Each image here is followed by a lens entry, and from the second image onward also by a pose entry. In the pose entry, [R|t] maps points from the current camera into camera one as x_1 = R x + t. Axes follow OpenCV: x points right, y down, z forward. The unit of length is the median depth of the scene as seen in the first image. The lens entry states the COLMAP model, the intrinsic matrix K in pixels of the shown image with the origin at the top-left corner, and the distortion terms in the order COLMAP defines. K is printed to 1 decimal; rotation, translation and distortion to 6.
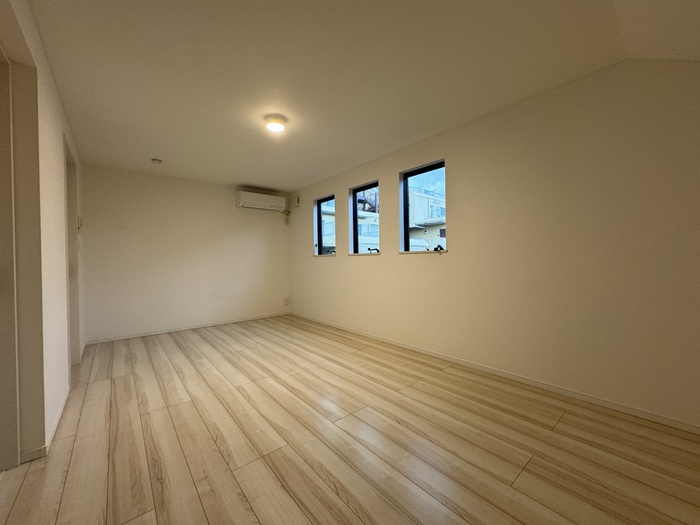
lens RADIAL K [[278.4, 0, 350.4], [0, 278.4, 262.2], [0, 0, 1]] dist [-0.000607, -0.000066]
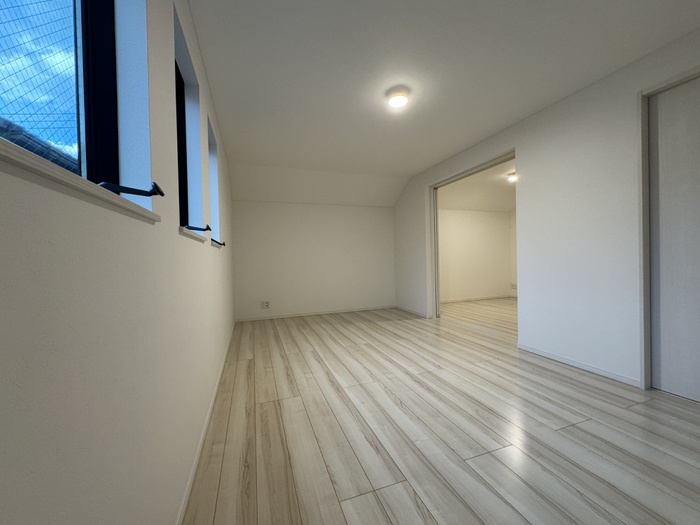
lens RADIAL K [[278.4, 0, 350.1], [0, 278.4, 261.3], [0, 0, 1]] dist [-0.000607, -0.000066]
pose [[-0.934254, 0.029396, 0.355395, -0.396588], [0.038074, 0.999123, 0.017445, 0.010032], [-0.354570, 0.029829, -0.934554, 1.778900]]
